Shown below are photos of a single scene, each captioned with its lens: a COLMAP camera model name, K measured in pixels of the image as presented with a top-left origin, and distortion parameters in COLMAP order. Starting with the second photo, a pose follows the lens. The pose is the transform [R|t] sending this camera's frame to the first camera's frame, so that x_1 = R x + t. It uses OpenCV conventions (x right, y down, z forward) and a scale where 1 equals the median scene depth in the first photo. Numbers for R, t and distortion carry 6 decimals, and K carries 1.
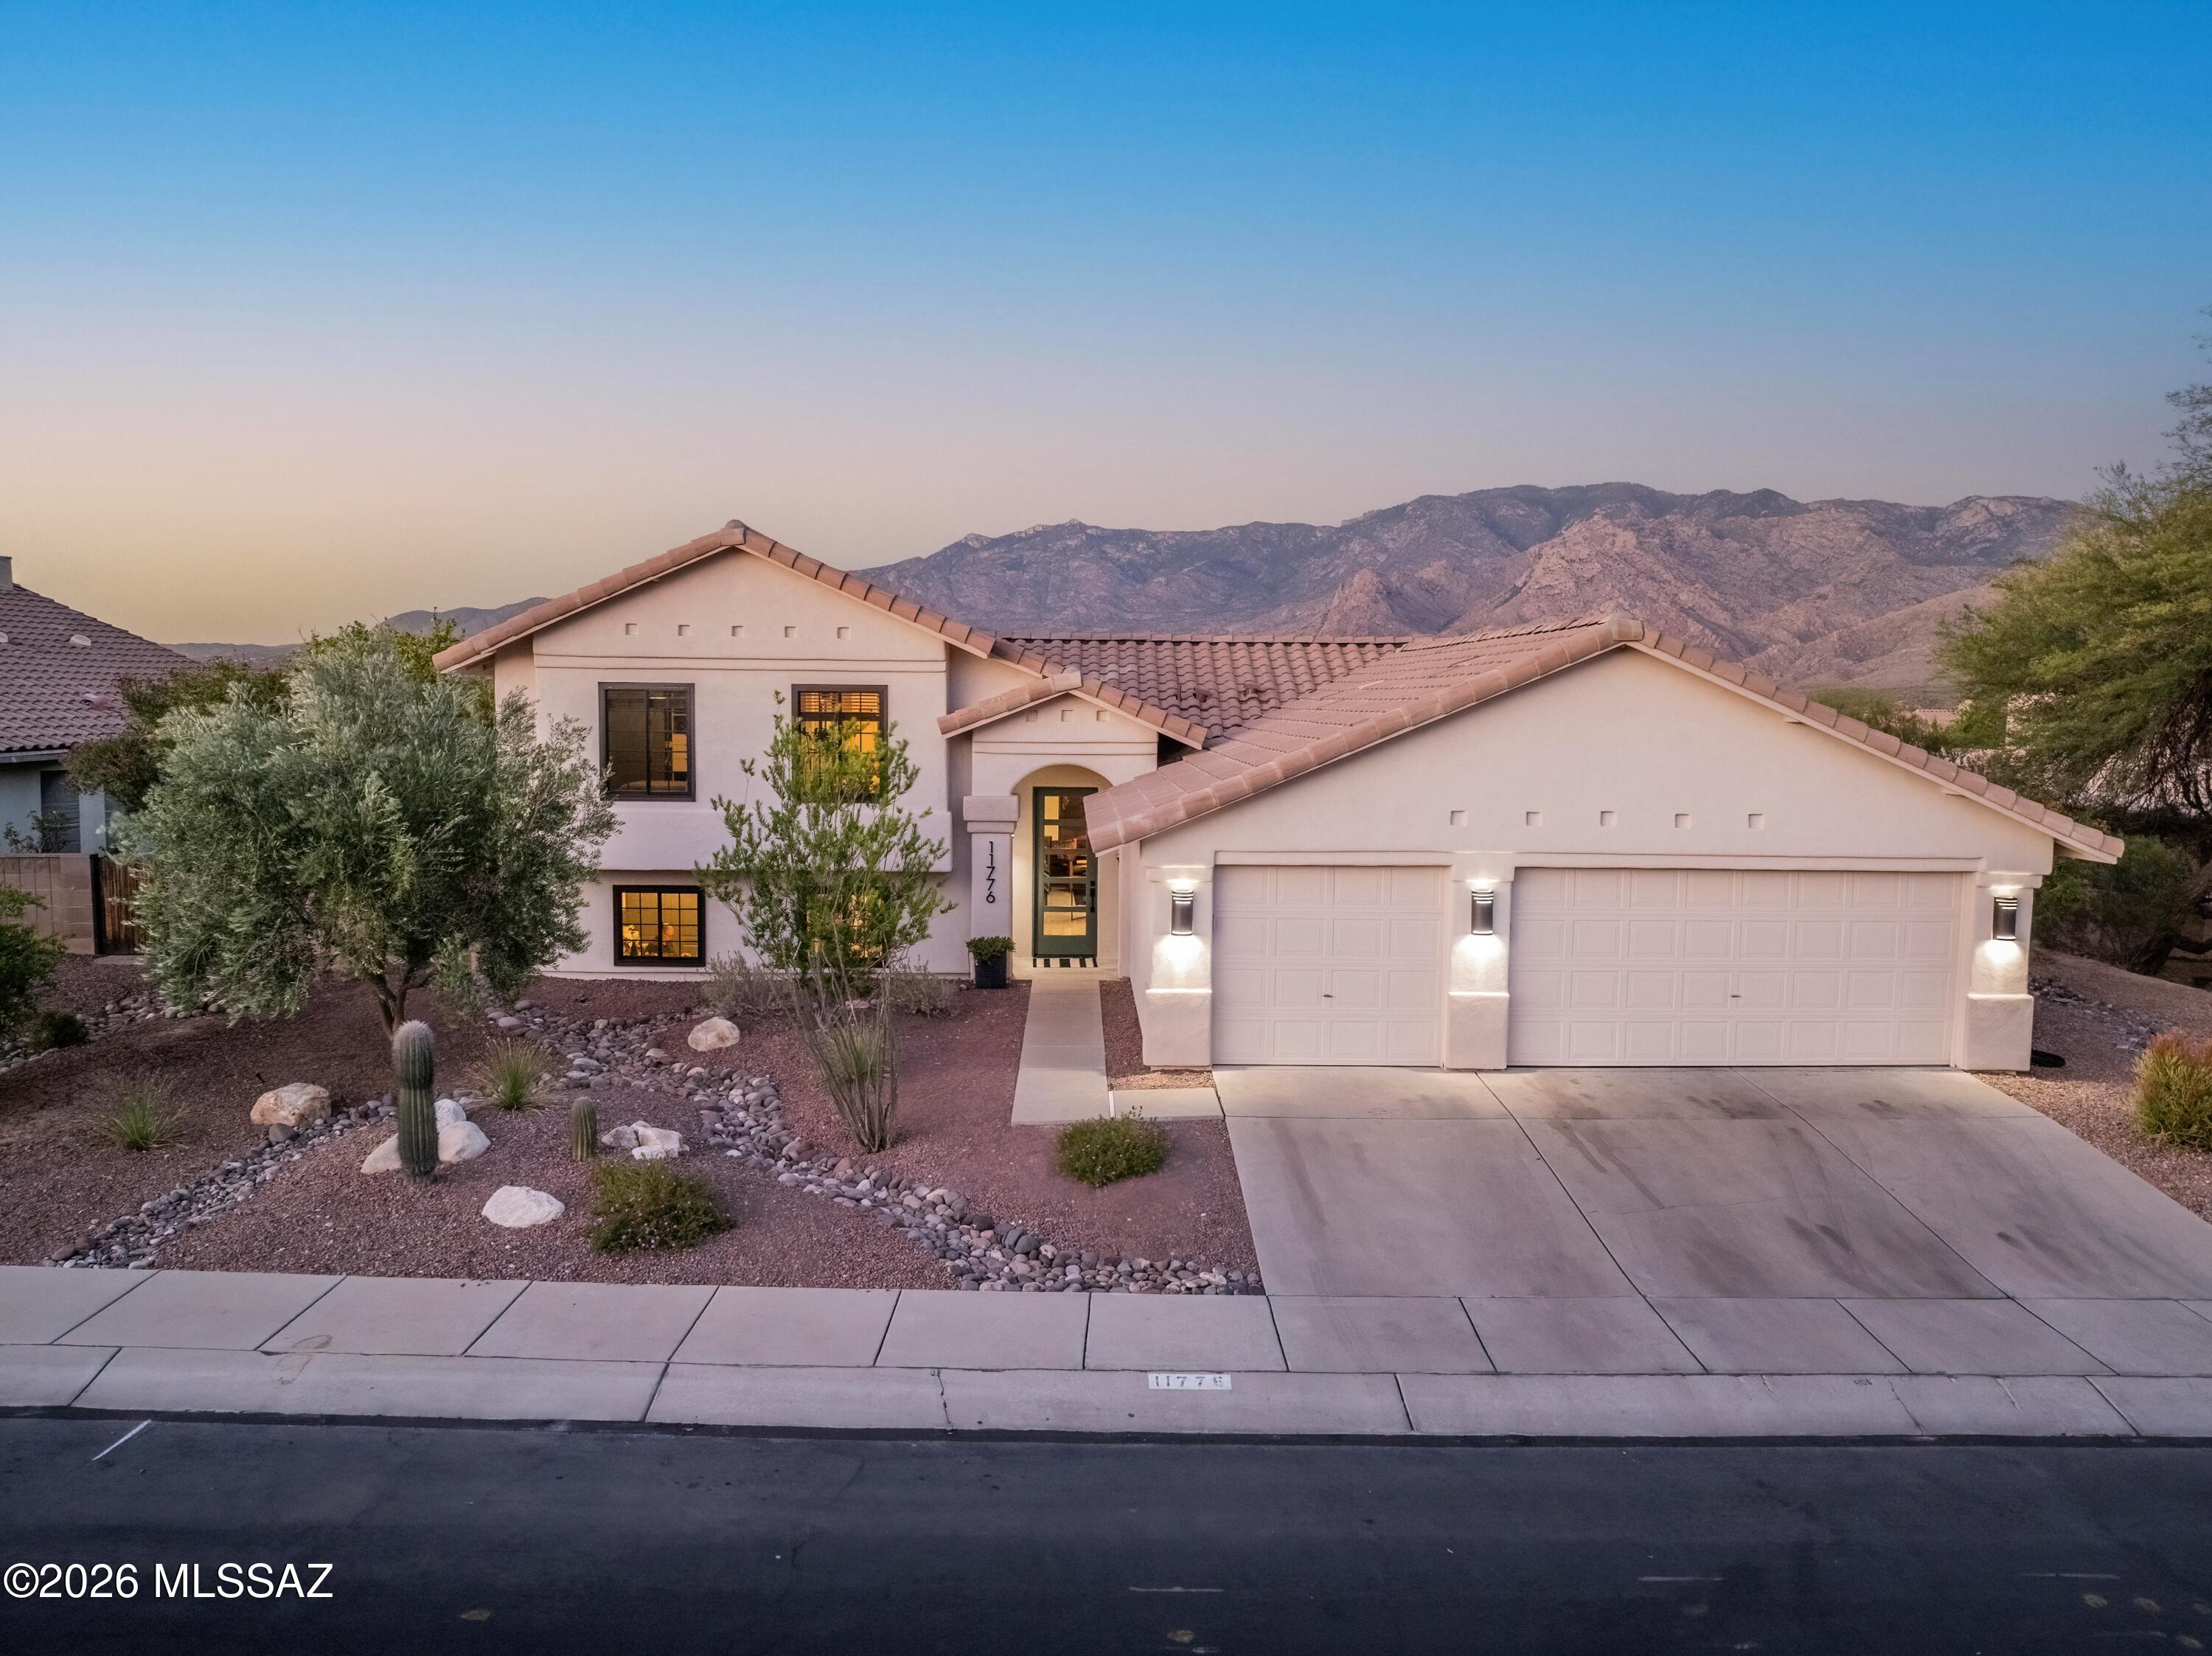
lens RADIAL K [[1552.1, 0, 1112.4], [0, 1552.1, 819.0], [0, 0, 1]] dist [-0.049743, 0.016135]
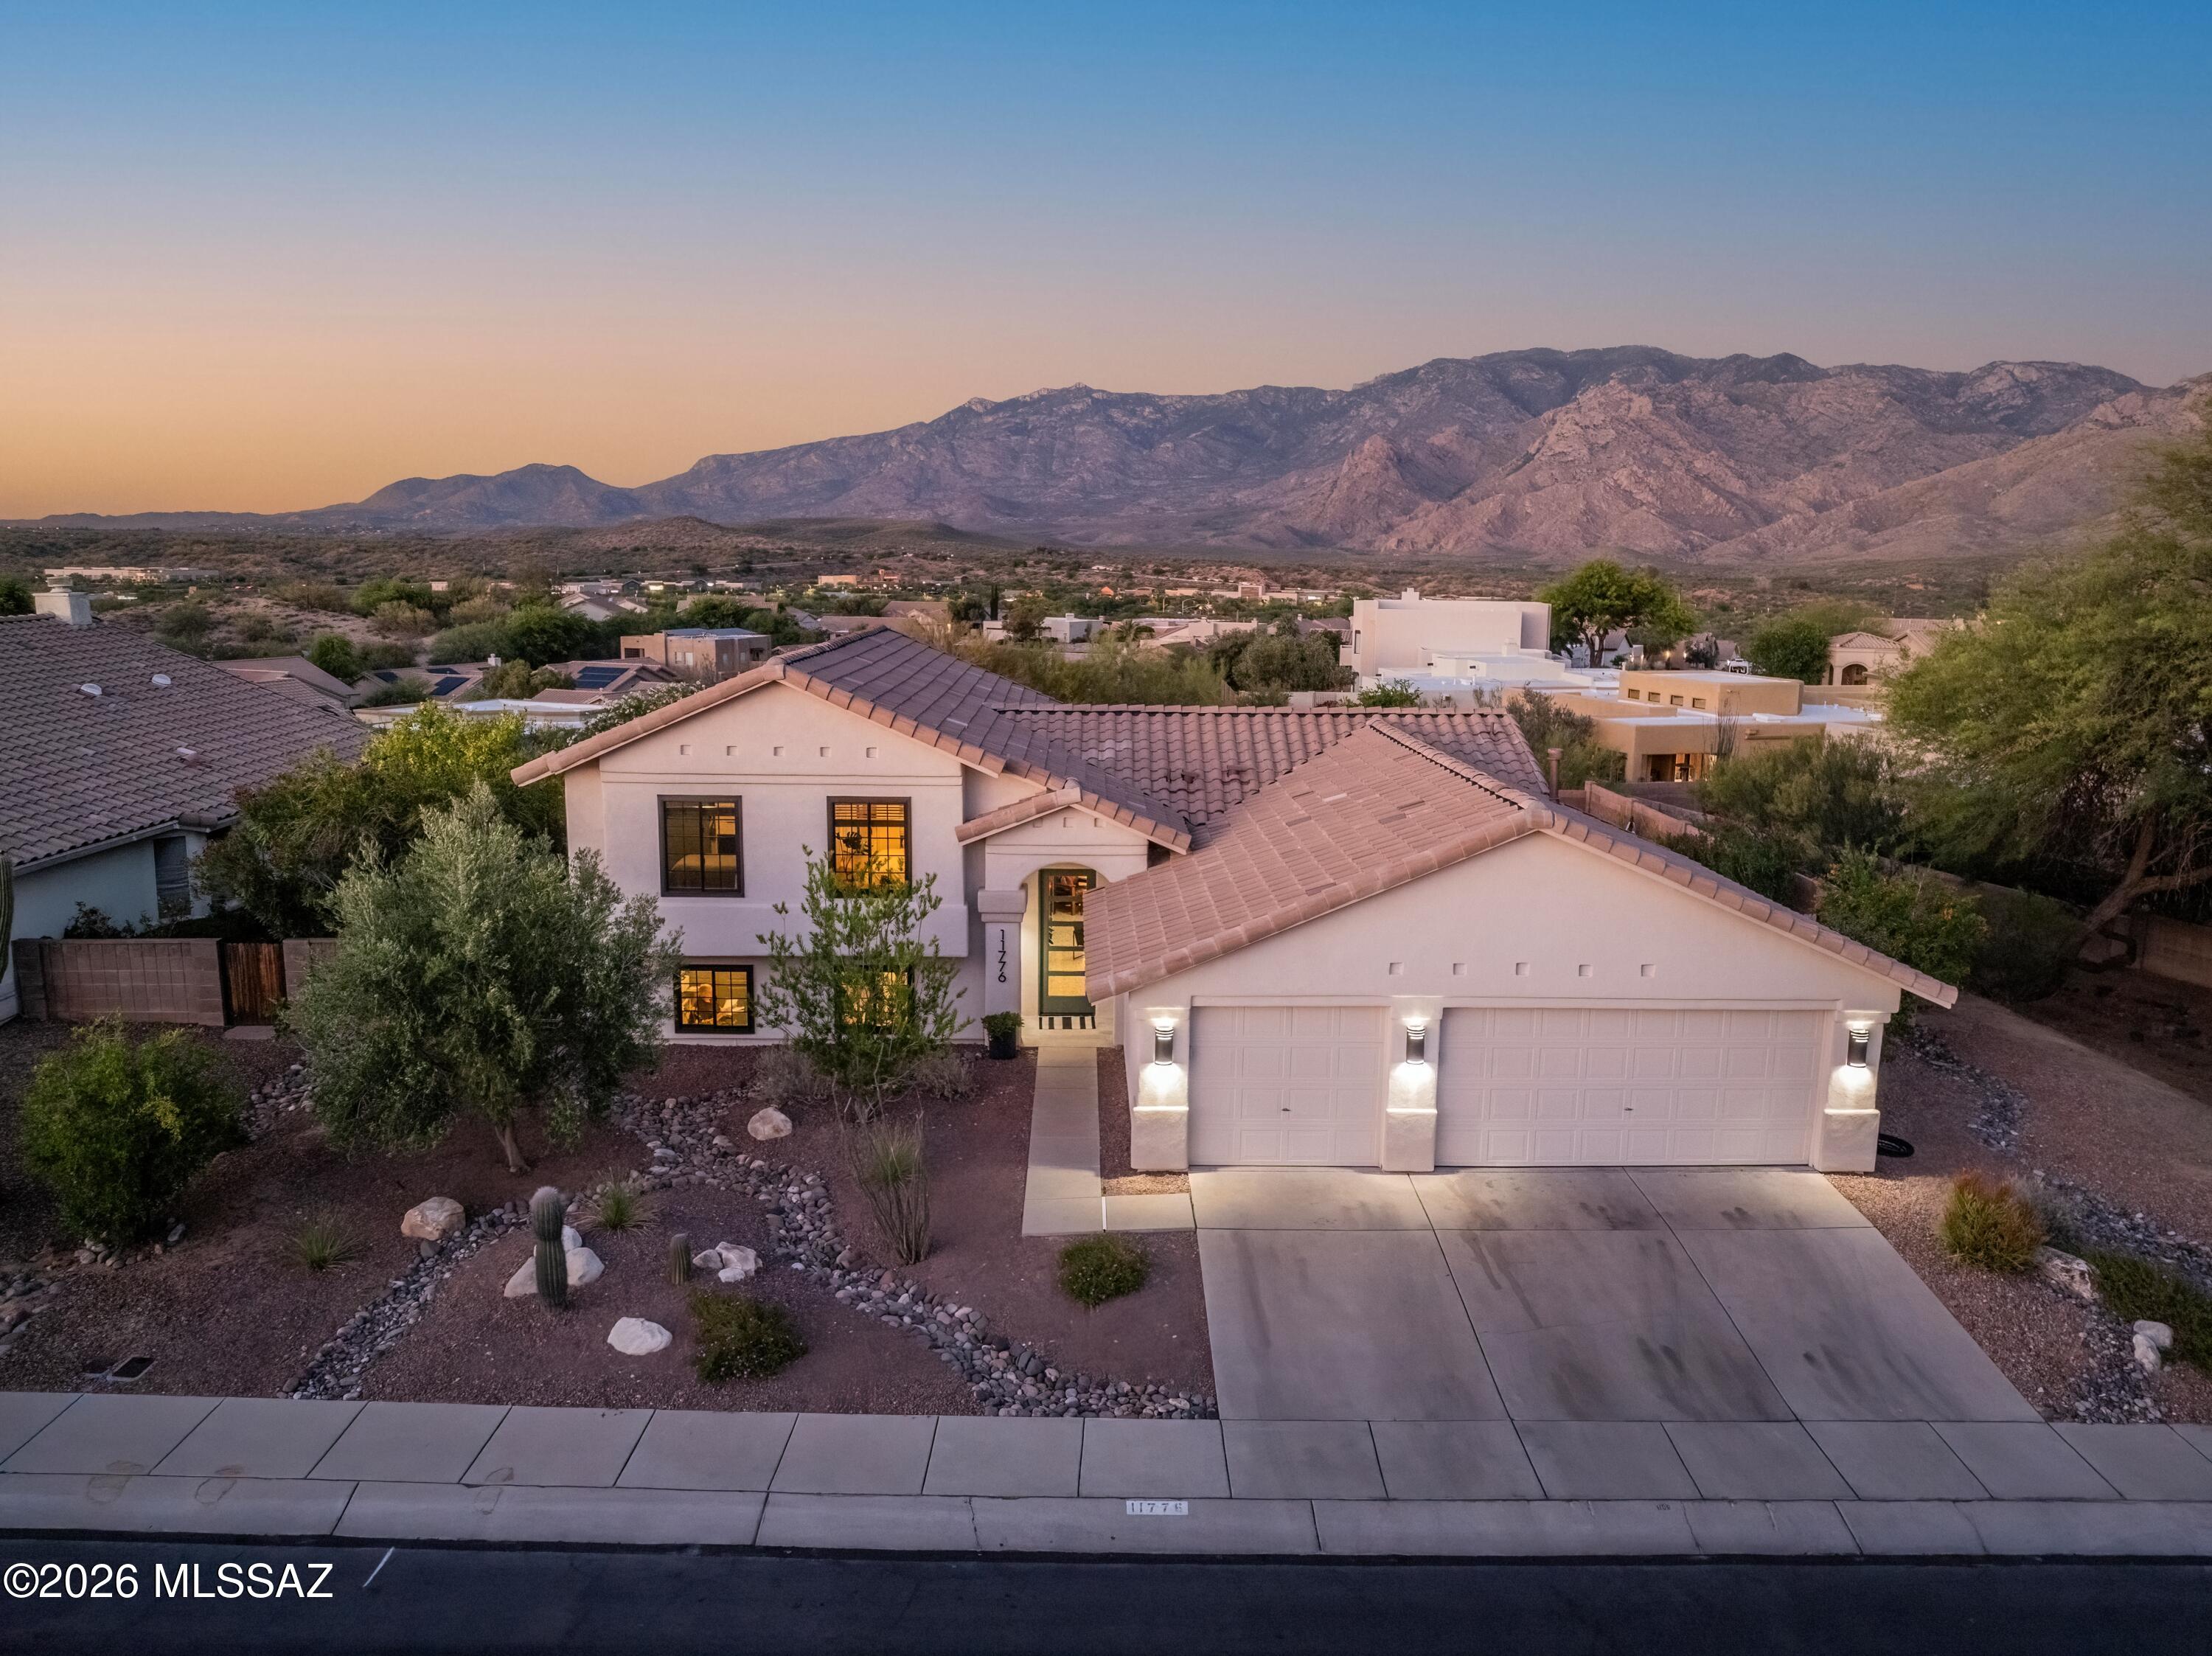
lens RADIAL K [[1553.6, 0, 1111.8], [0, 1553.6, 818.3], [0, 0, 1]] dist [-0.046925, 0.007499]
pose [[0.999990, 0.000911, -0.004268, 0.009746], [-0.000550, 0.996477, 0.083865, -0.212142], [0.004330, -0.083862, 0.996468, -0.175416]]
